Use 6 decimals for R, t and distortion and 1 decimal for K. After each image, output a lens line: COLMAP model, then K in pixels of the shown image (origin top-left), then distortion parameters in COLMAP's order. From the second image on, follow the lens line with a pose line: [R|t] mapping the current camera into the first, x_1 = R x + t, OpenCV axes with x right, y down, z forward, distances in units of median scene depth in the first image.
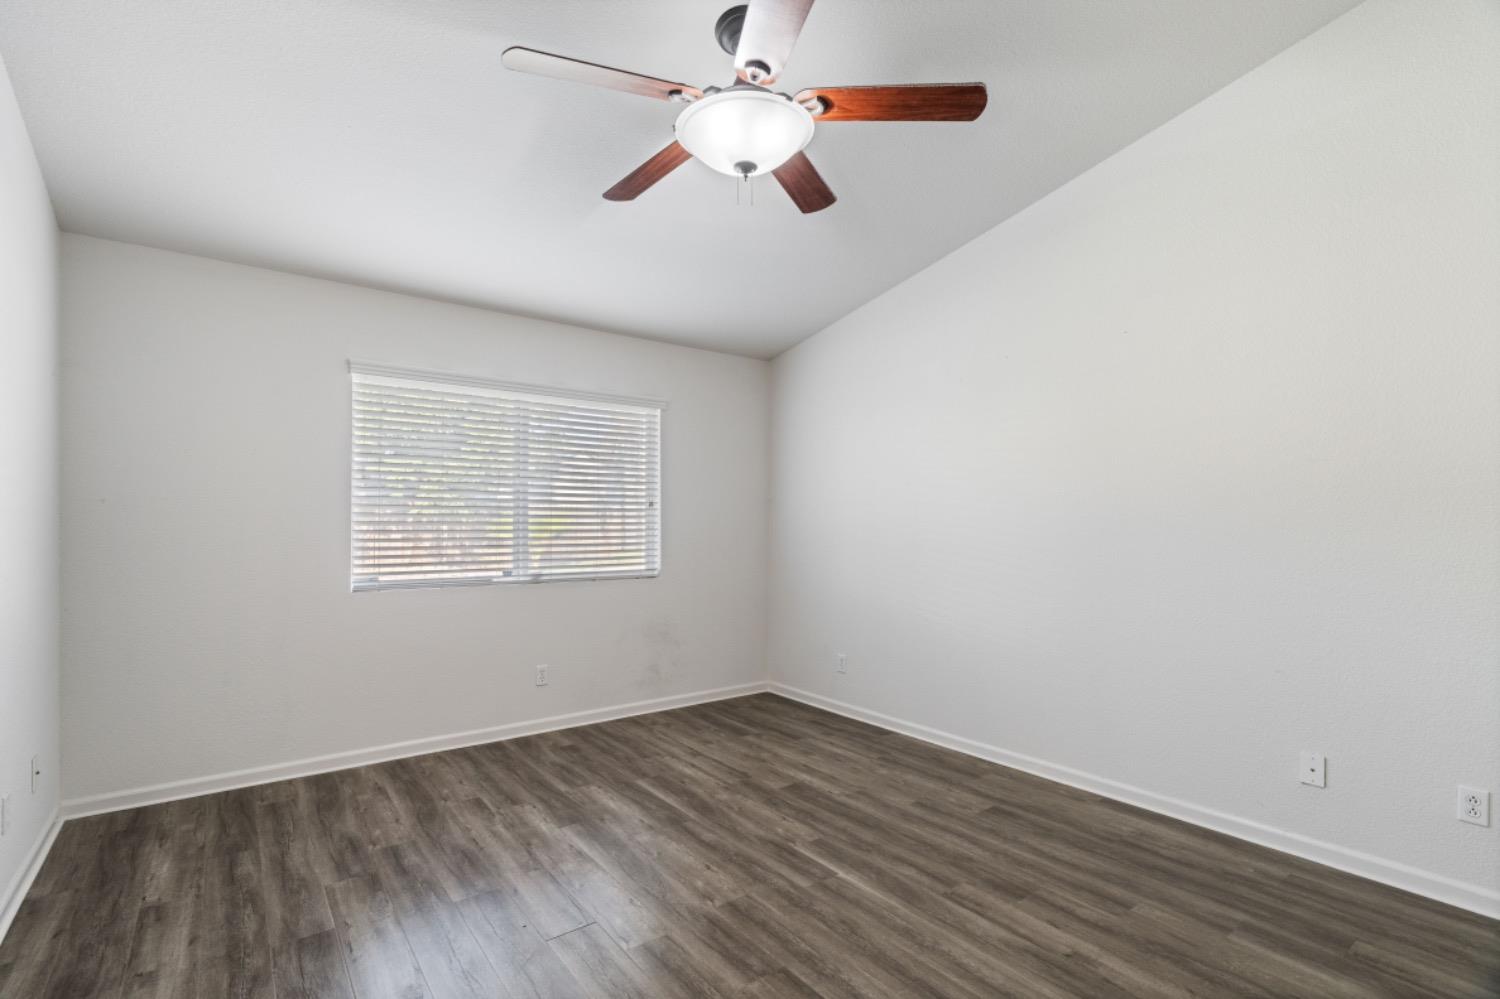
lens RADIAL K [[676.6, 0, 742.5], [0, 676.6, 520.4], [0, 0, 1]] dist [-0.008890, 0.003605]
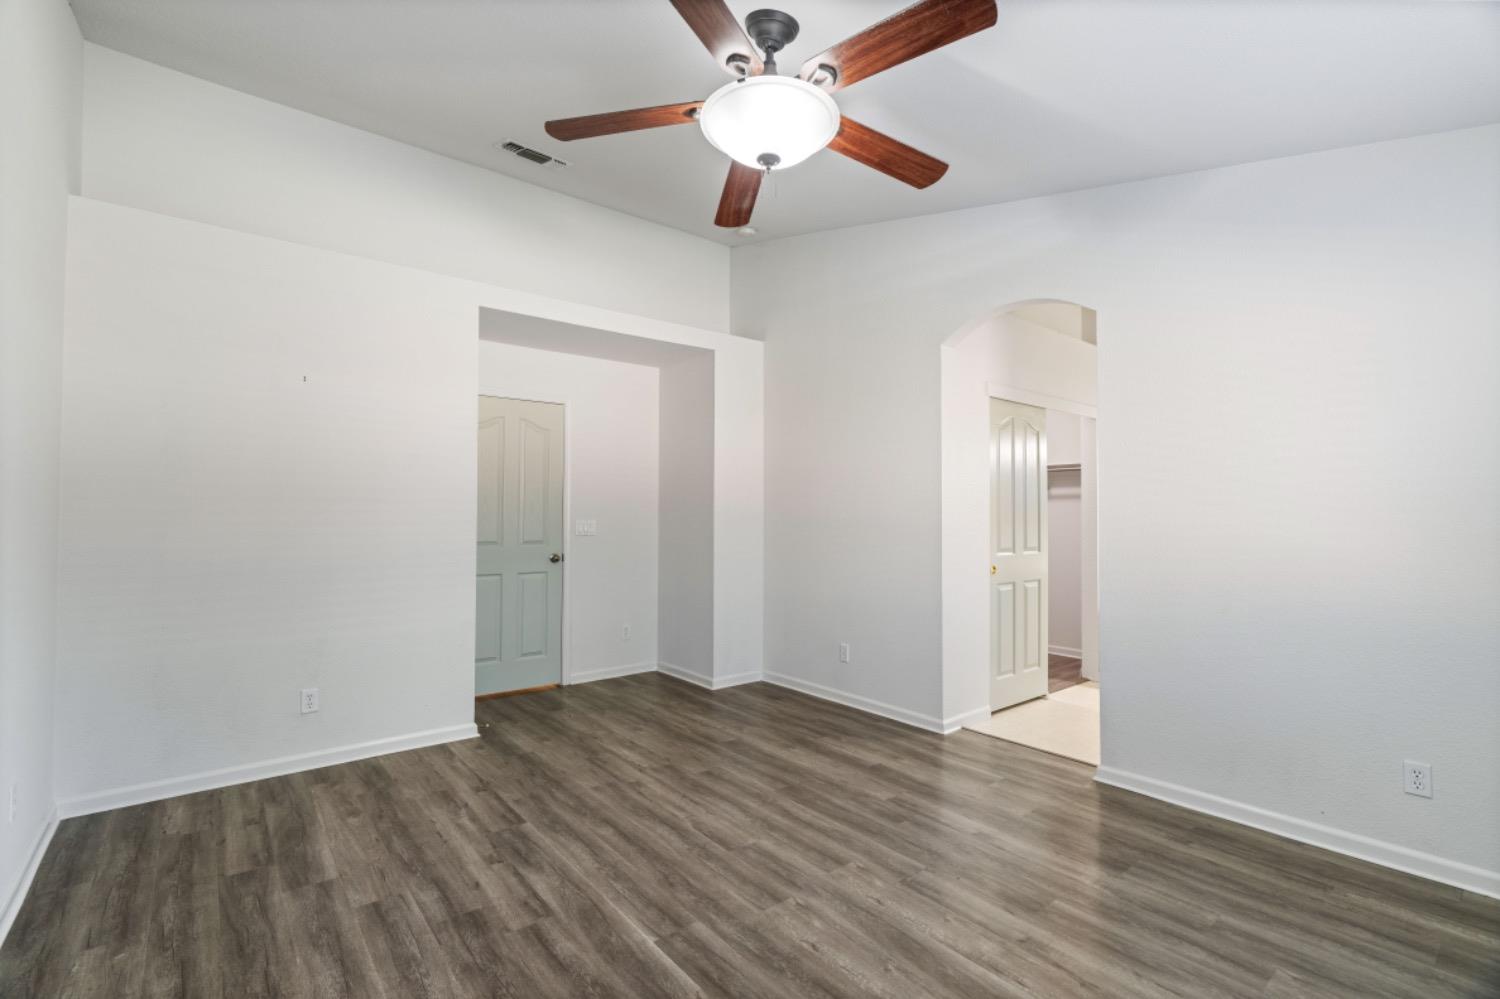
lens RADIAL K [[676.6, 0, 748.5], [0, 676.6, 505.2], [0, 0, 1]] dist [-0.008890, 0.003605]
pose [[-0.999372, -0.009785, -0.034043, 0.053603], [-0.009222, 0.999818, -0.016671, 0.003432], [0.034199, -0.016347, -0.999281, 1.631831]]
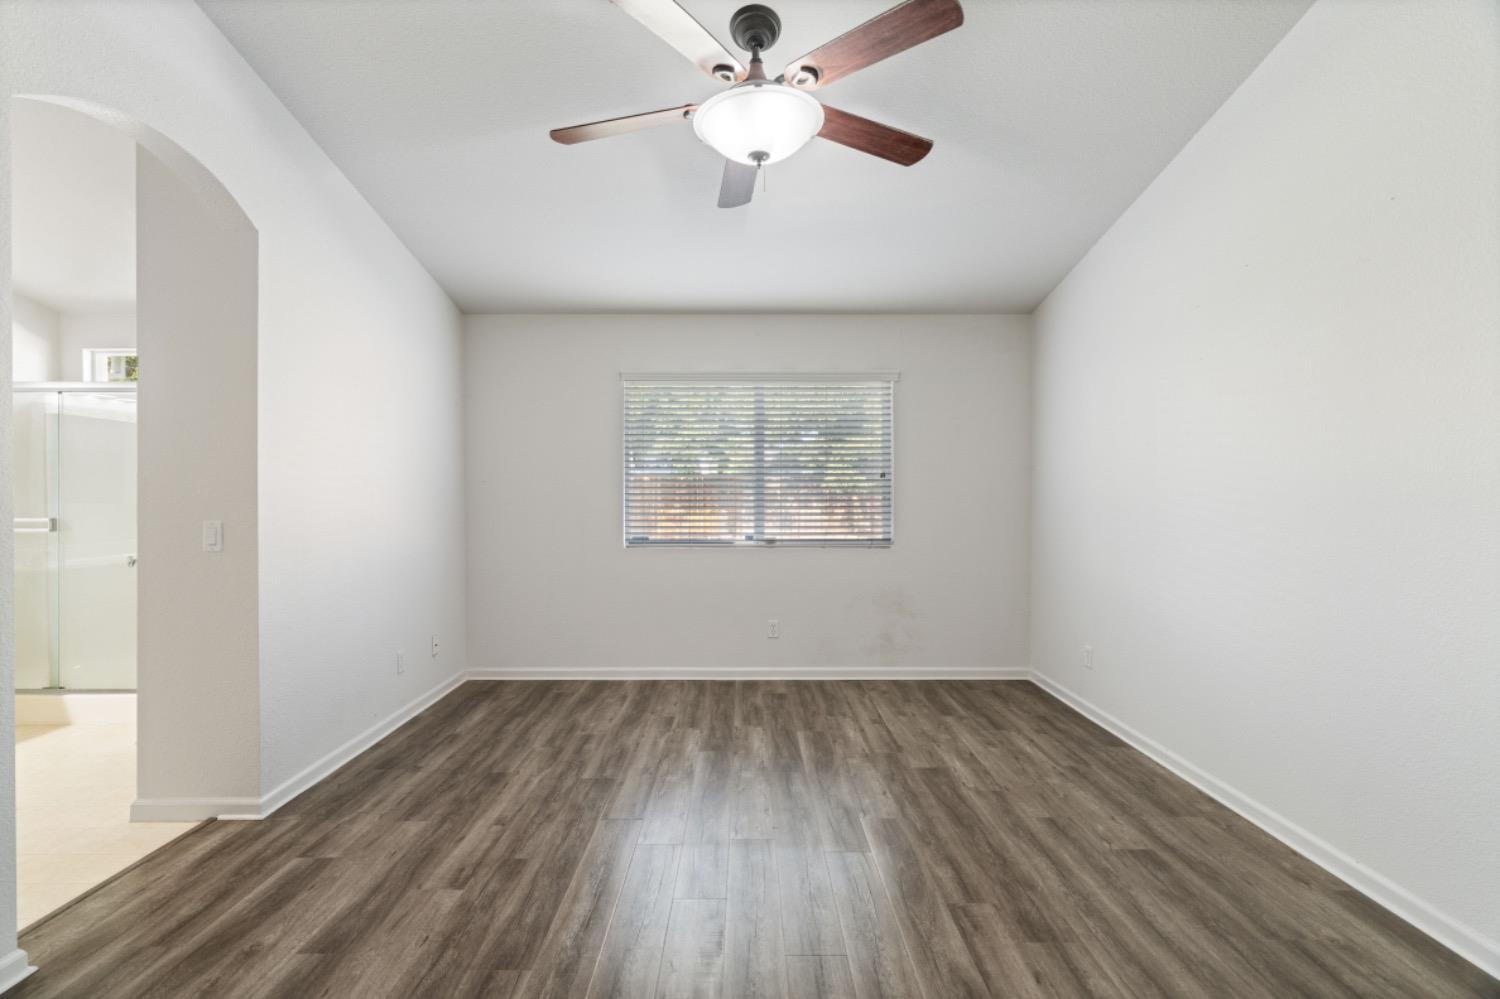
lens RADIAL K [[676.6, 0, 757.5], [0, 676.6, 496.8], [0, 0, 1]] dist [-0.008890, 0.003605]
pose [[0.806259, -0.004500, -0.591545, 0.521224], [0.005429, 0.999985, -0.000208, 0.013069], [0.591538, -0.003044, 0.806272, 0.112665]]
